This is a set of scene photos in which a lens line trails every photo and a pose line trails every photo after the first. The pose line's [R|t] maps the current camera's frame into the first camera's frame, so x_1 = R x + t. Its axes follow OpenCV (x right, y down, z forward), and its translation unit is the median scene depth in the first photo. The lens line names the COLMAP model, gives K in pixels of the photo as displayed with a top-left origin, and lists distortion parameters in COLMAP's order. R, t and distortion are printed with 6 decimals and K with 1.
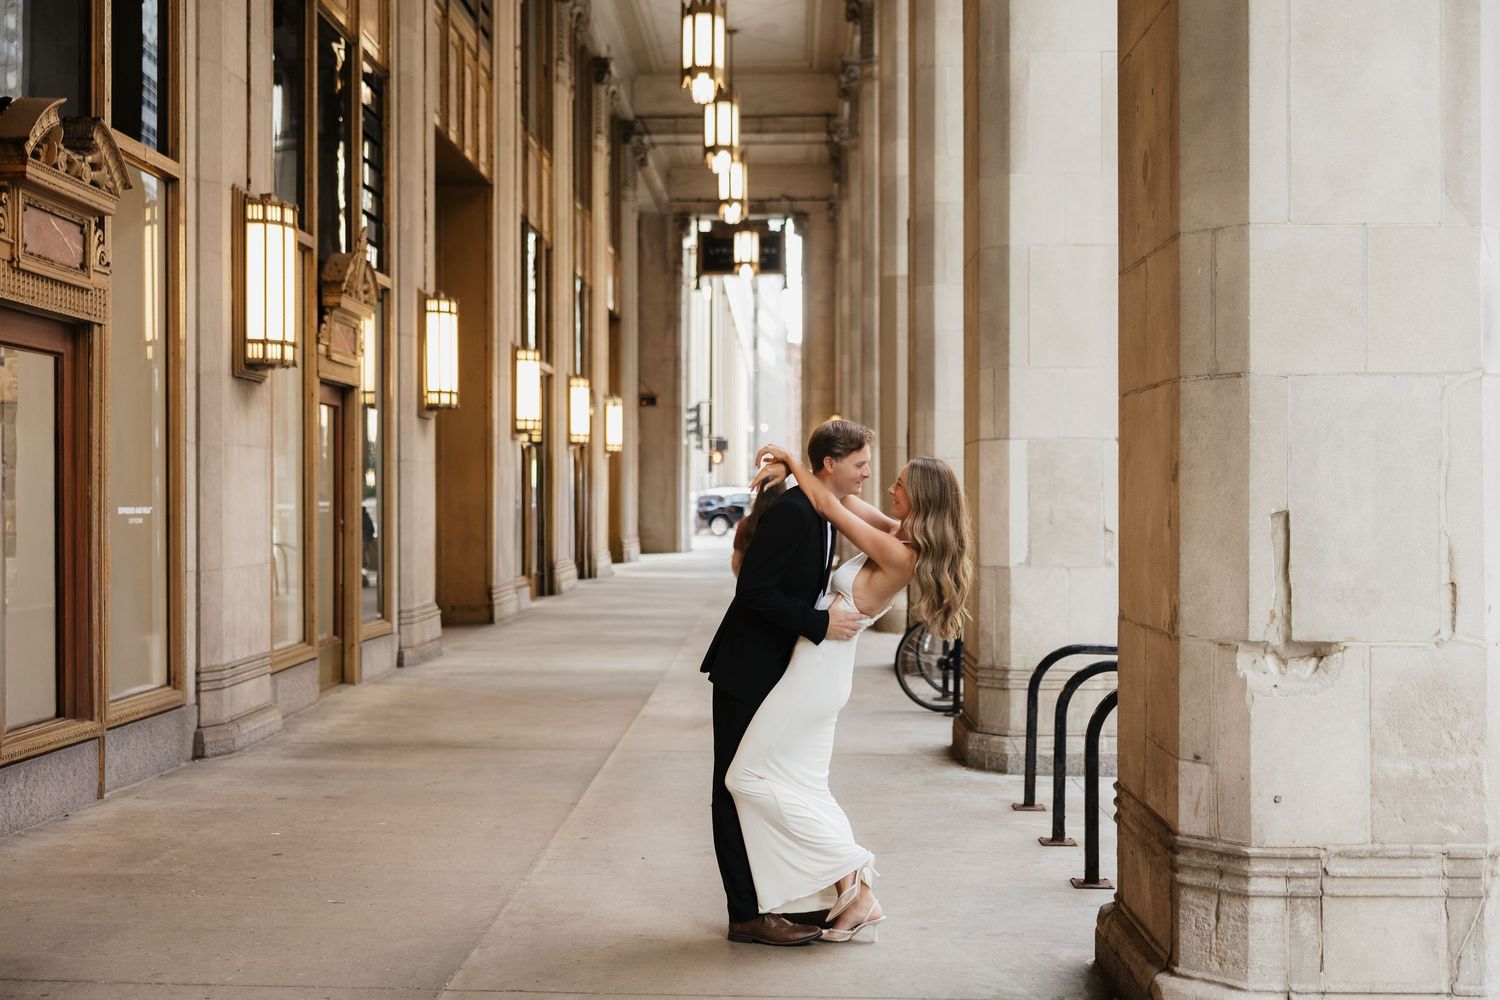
lens RADIAL K [[1922.1, 0, 750.0], [0, 1922.1, 500.0], [0, 0, 1]] dist [-0.007689, -0.018353]
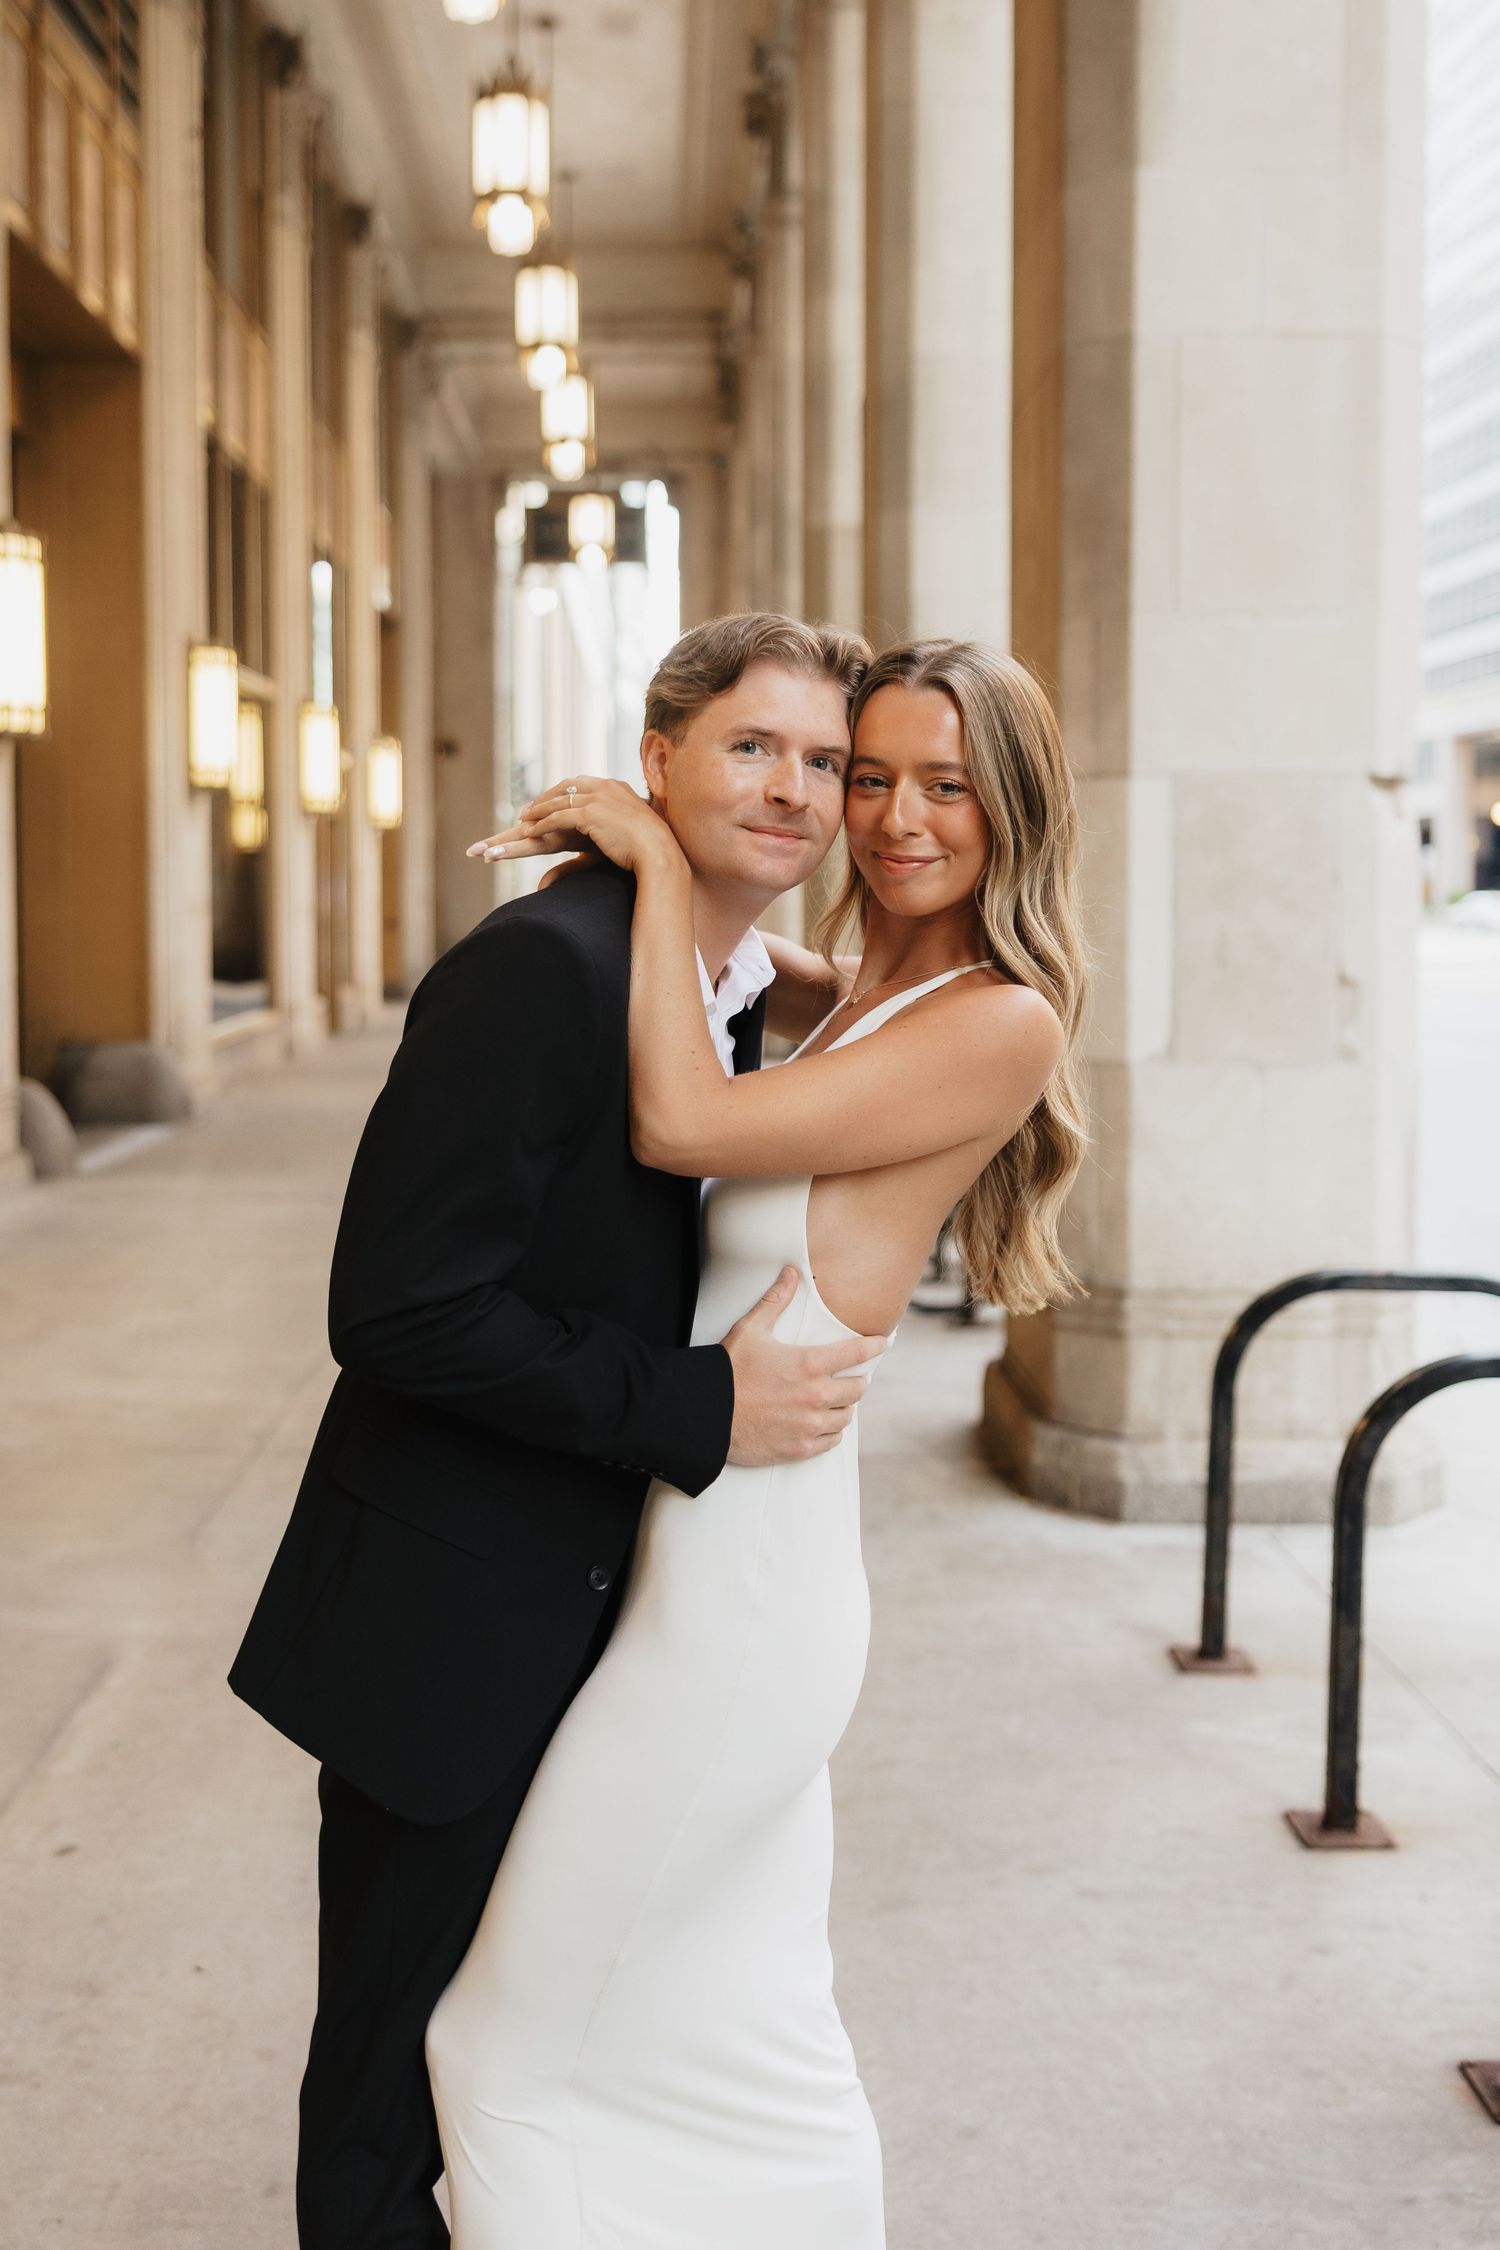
lens RADIAL K [[2168.0, 0, 750.0], [0, 2168.0, 1125.0], [0, 0, 1]] dist [-0.003427, -0.003104]
pose [[0.998192, -0.003498, 0.060008, 0.008672], [-0.002827, 0.994469, 0.104995, -0.001917], [-0.060043, -0.104975, 0.992661, 0.268557]]
